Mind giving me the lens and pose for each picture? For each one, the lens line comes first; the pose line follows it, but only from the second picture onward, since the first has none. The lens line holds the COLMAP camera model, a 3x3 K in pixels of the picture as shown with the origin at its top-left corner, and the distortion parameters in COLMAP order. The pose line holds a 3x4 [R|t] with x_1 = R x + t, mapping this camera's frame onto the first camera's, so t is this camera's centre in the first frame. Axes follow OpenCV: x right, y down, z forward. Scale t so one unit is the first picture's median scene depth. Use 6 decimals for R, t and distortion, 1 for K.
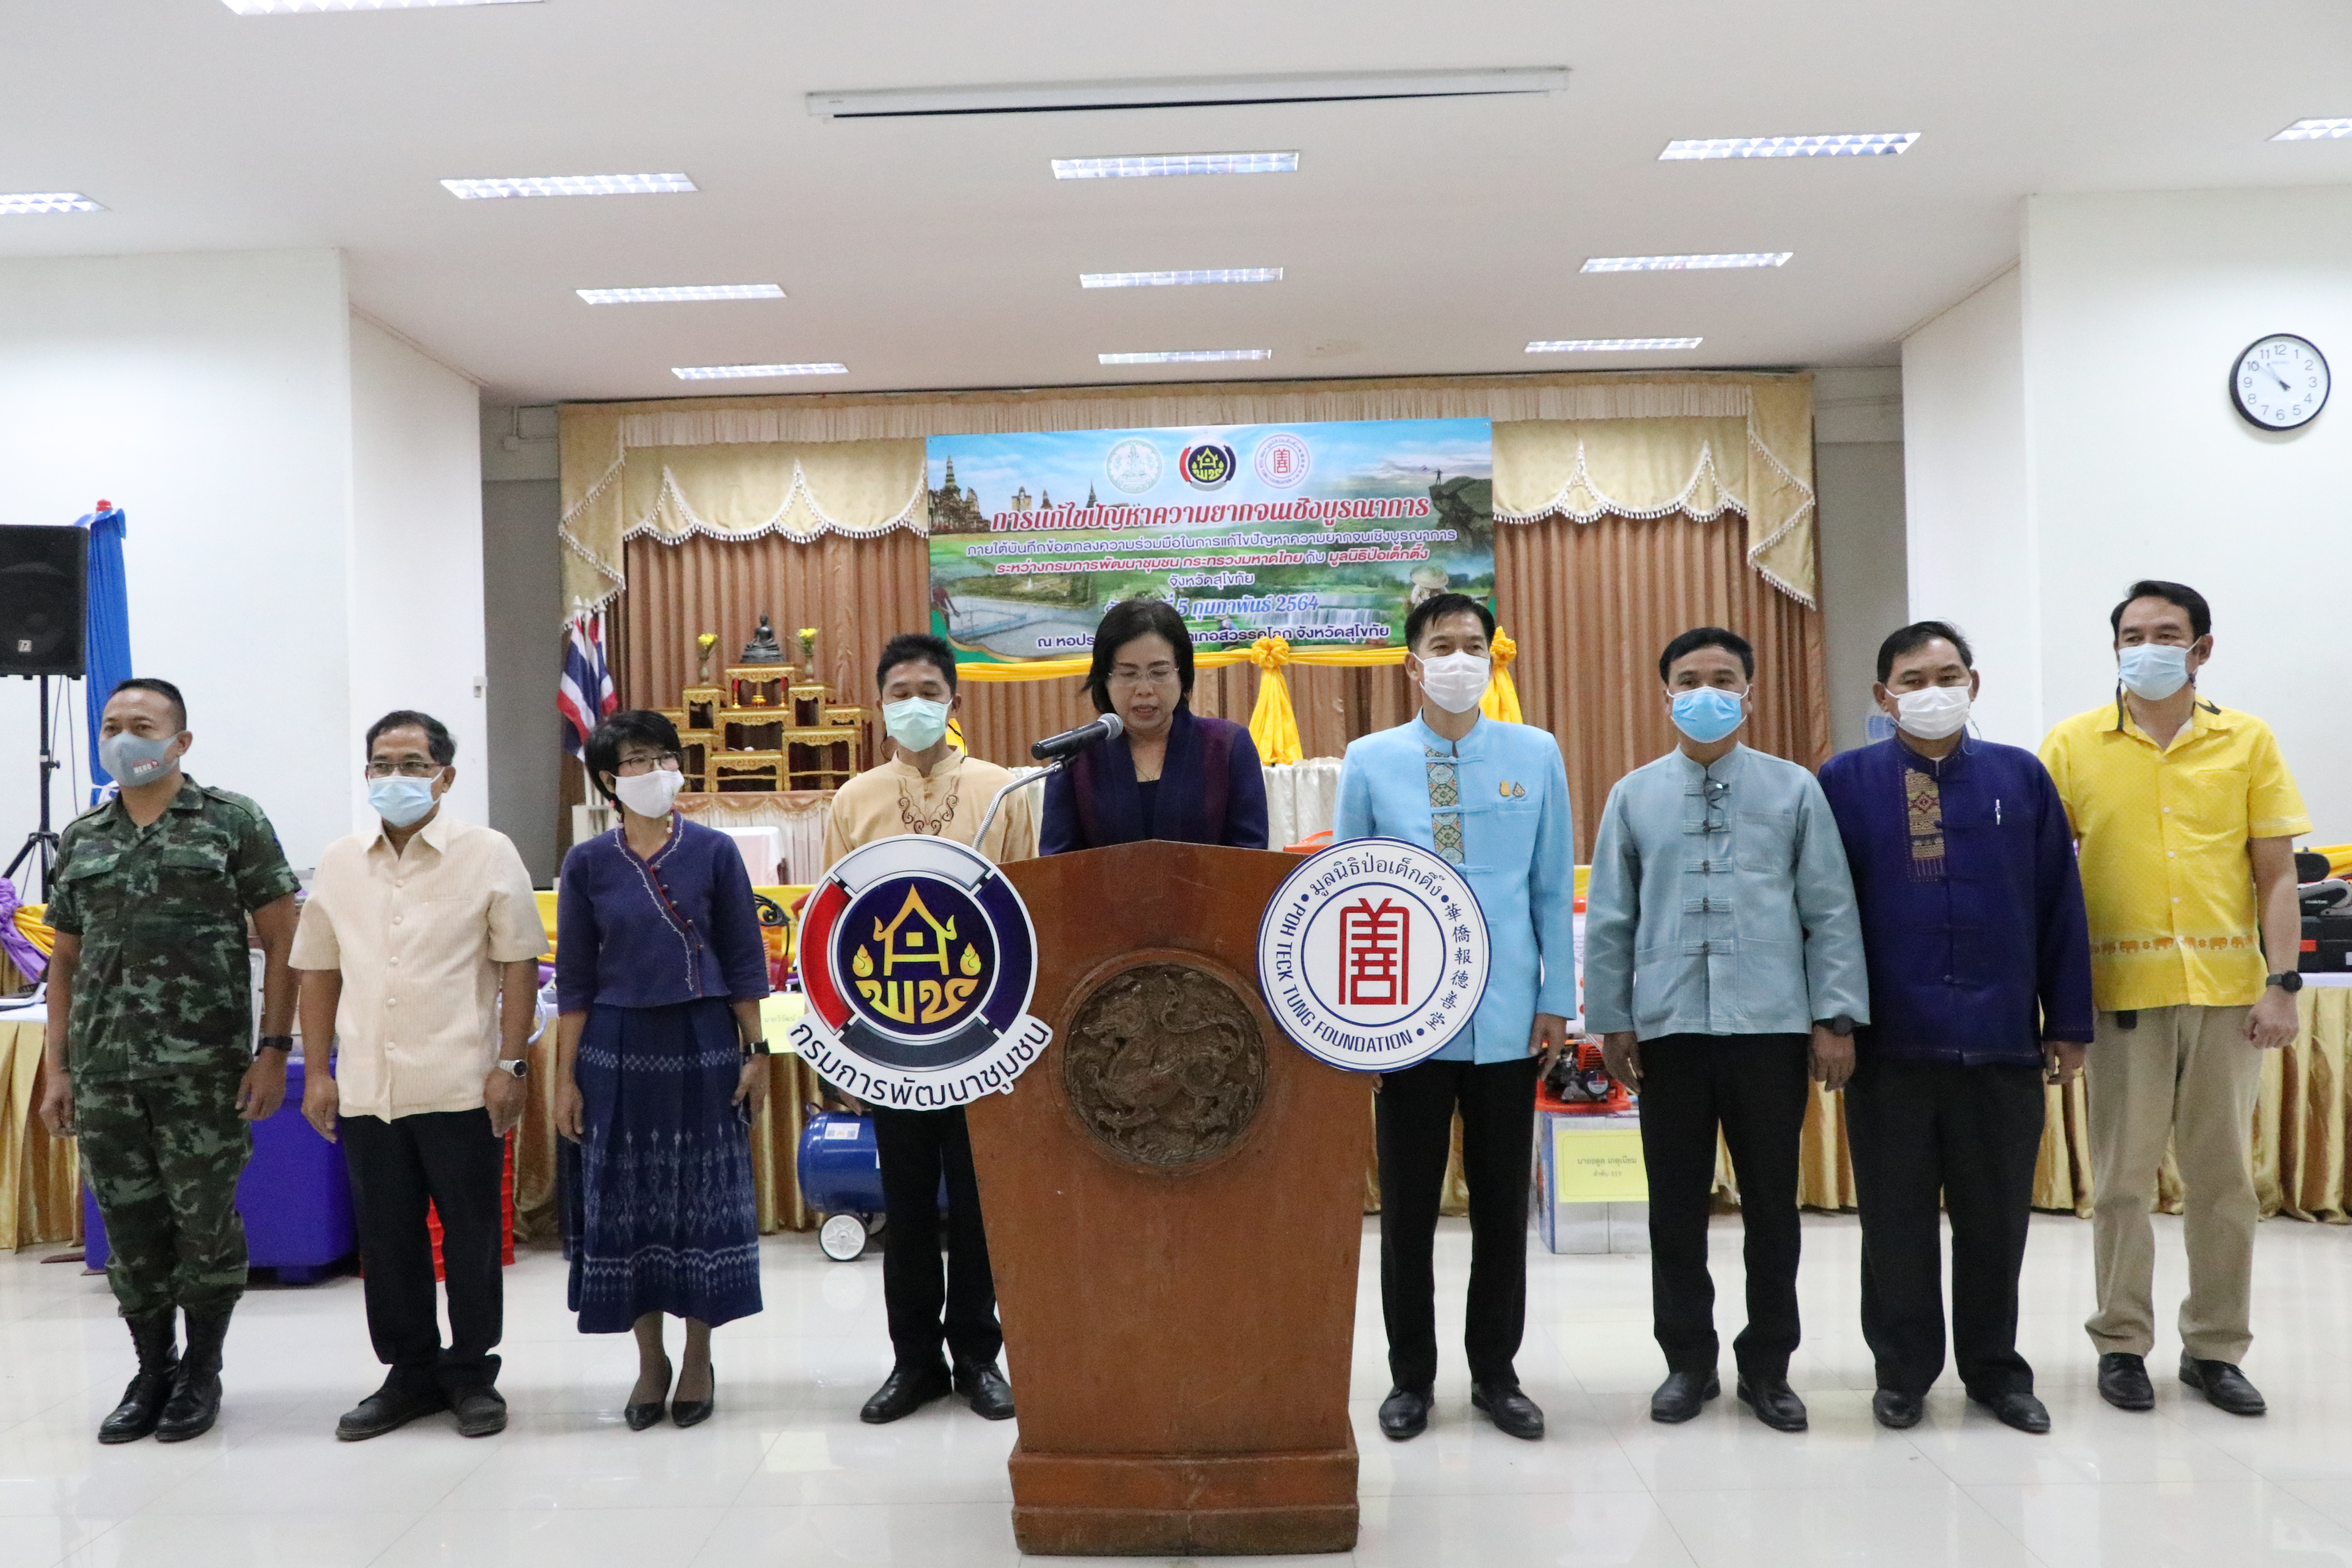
lens RADIAL K [[1933.6, 0, 1172.0], [0, 1933.6, 793.1], [0, 0, 1]] dist [0.012432, 0.006735]
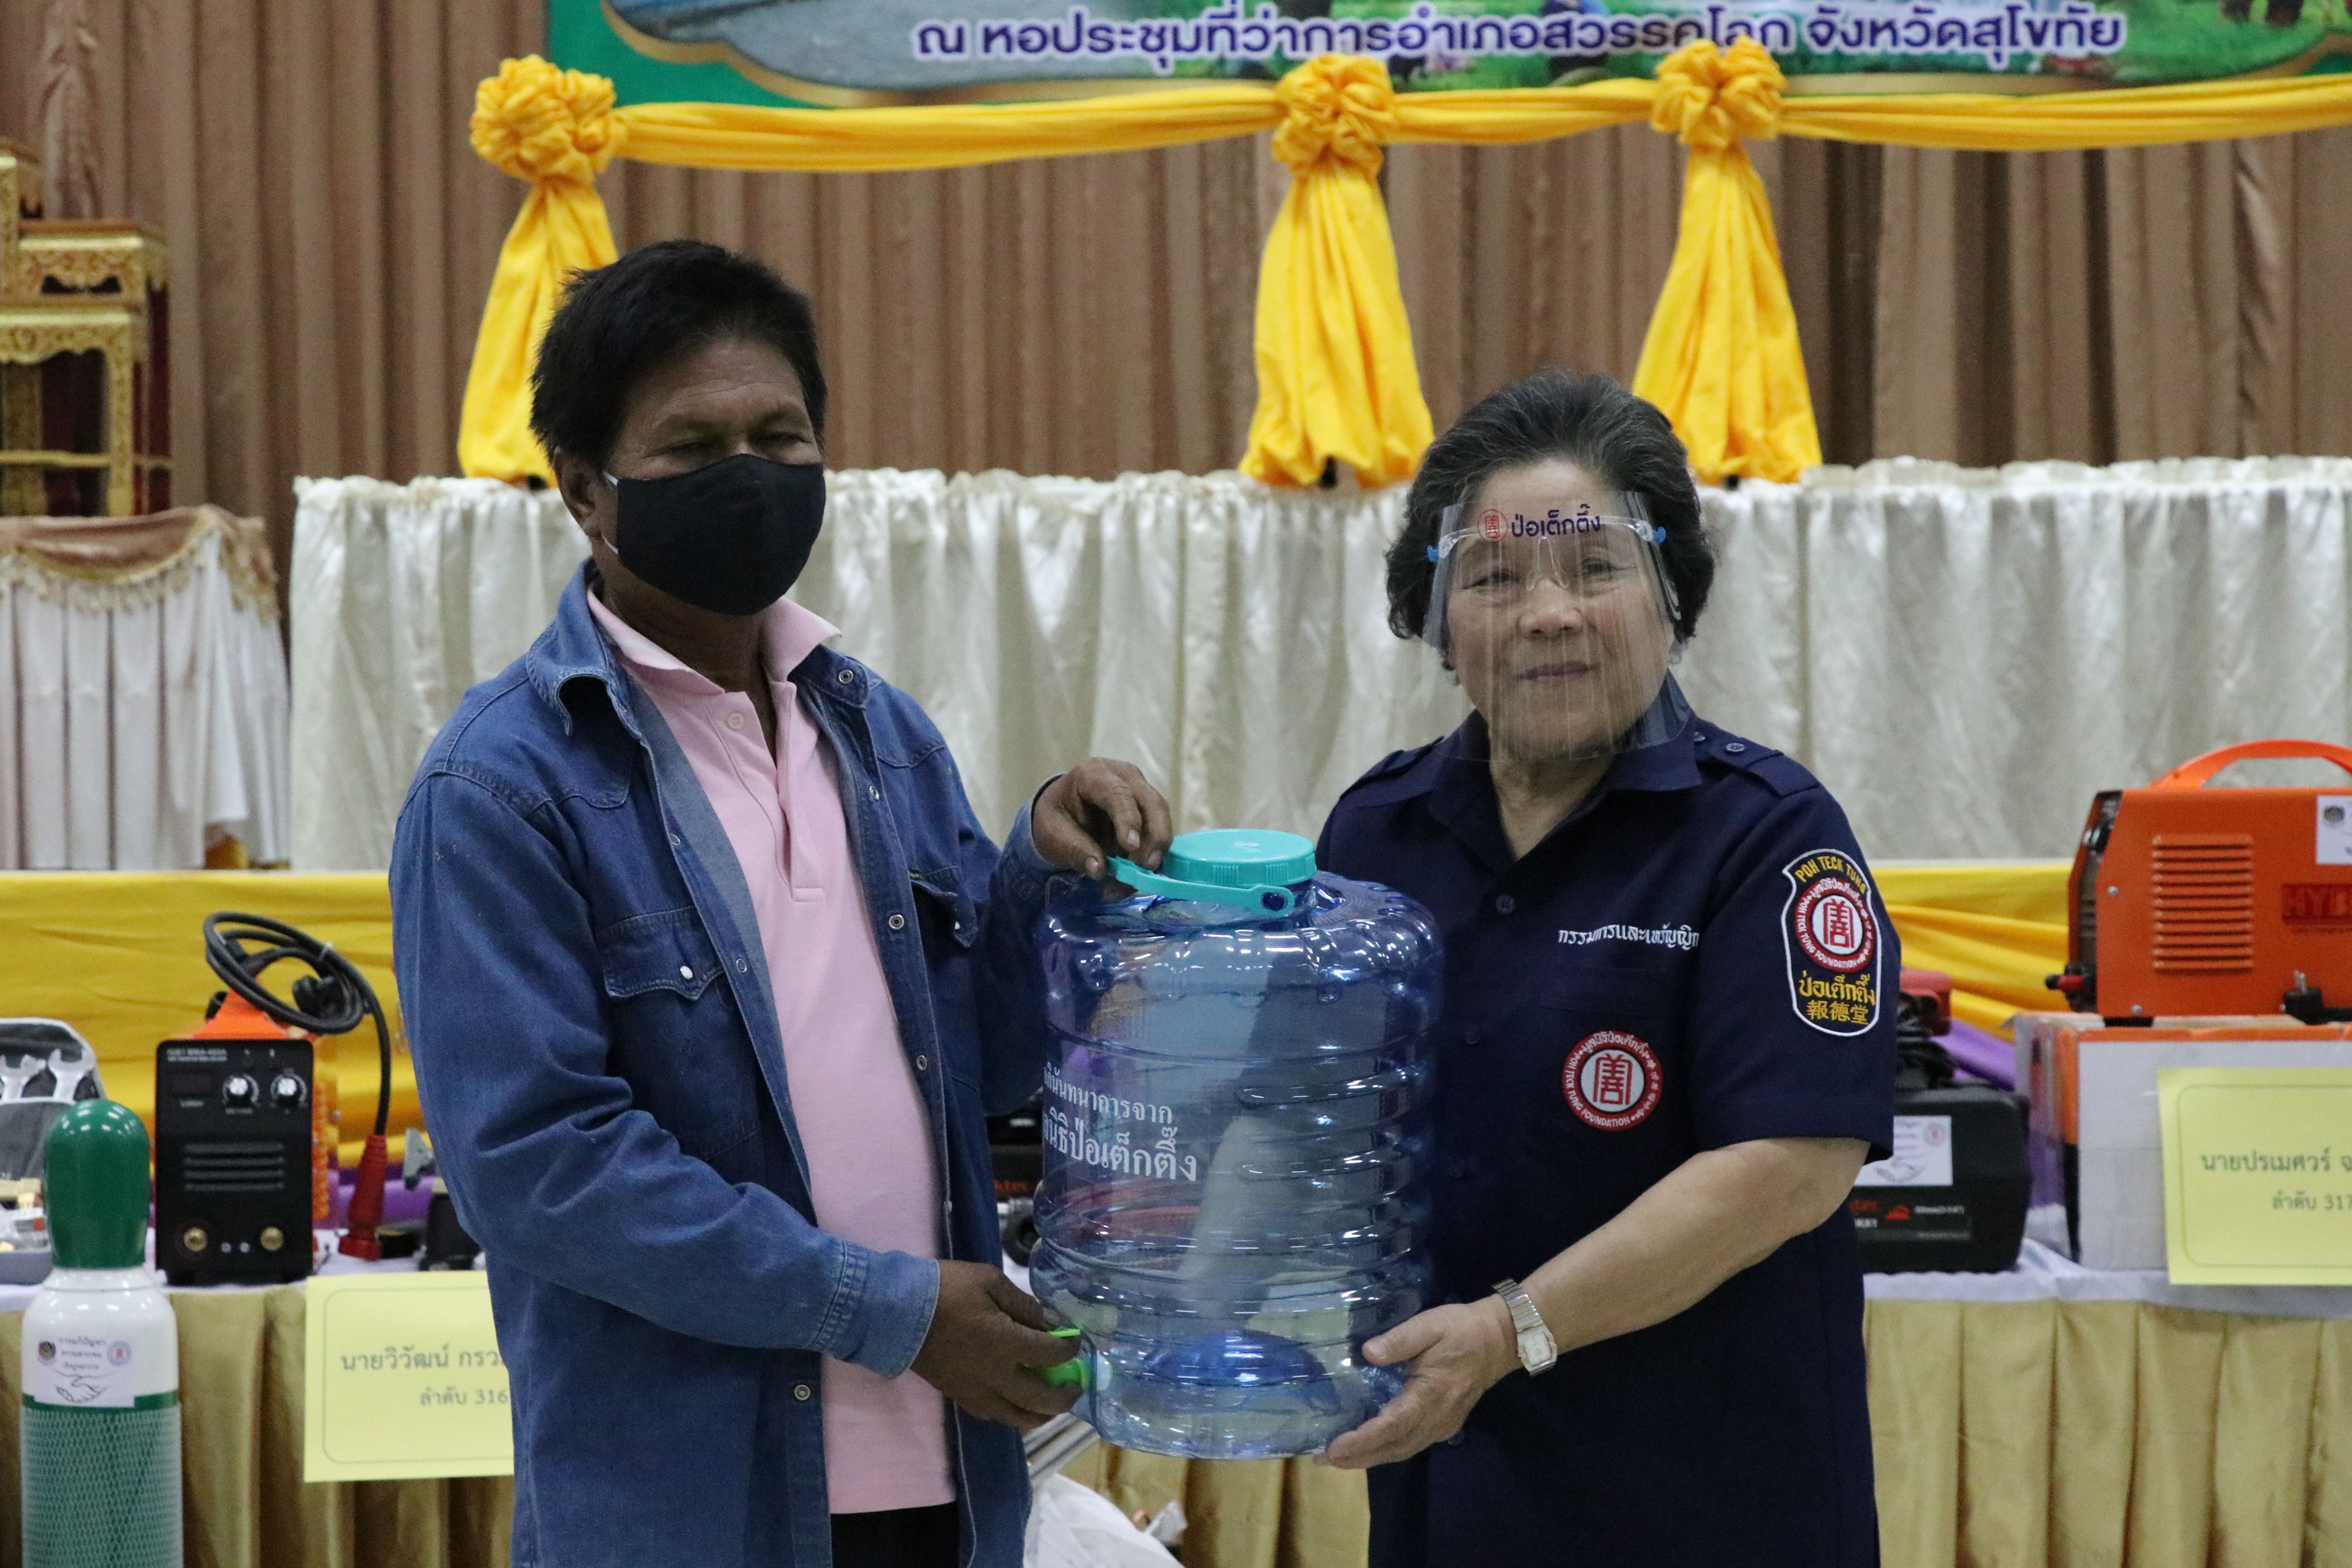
lens RADIAL K [[6525.4, 0, 1172.7], [0, 6525.4, 873.2], [0, 0, 1]] dist [0.099697, -0.492220]
pose [[0.997762, 0.018631, 0.064221, -0.091939], [-0.022094, 0.998316, 0.053636, -0.006392], [-0.063114, -0.054935, 0.996493, 0.014655]]
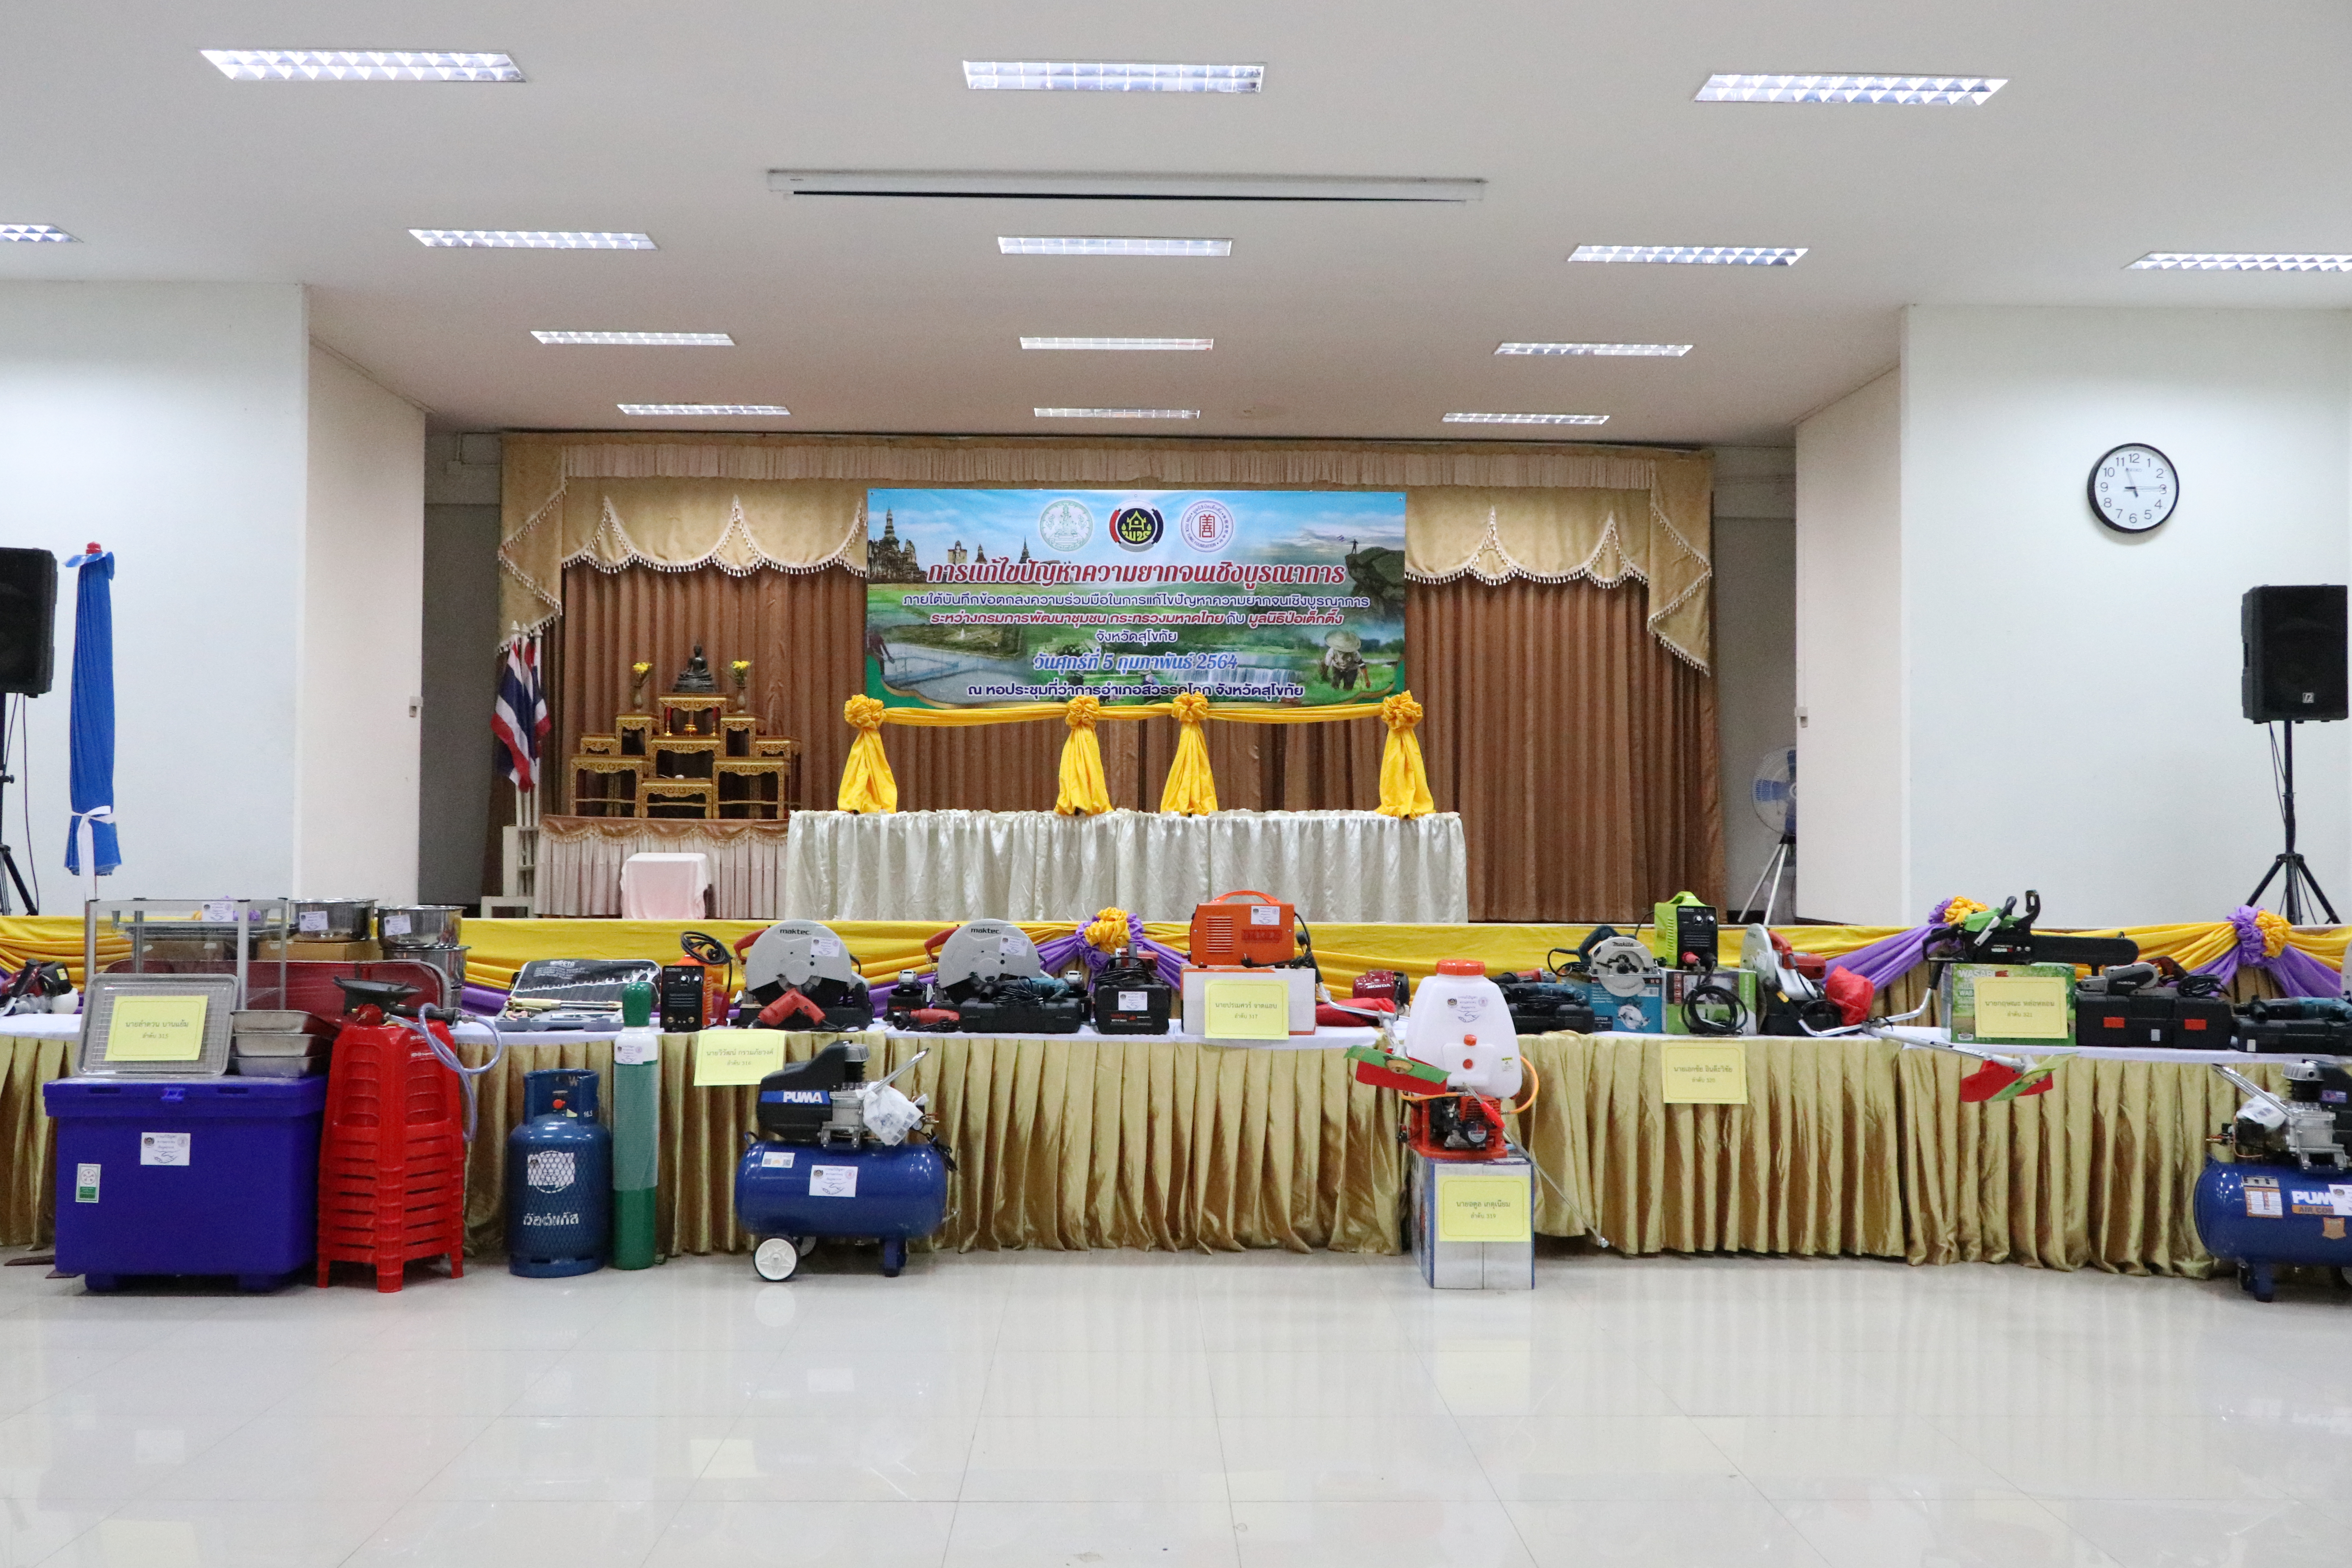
lens RADIAL K [[1937.6, 0, 1170.9], [0, 1937.6, 786.9], [0, 0, 1]] dist [0.014192, -0.017001]
pose [[0.998557, 0.032240, 0.042949, -0.003426], [-0.031606, 0.999382, -0.015365, -0.012968], [-0.043418, 0.013986, 0.998959, -0.050258]]
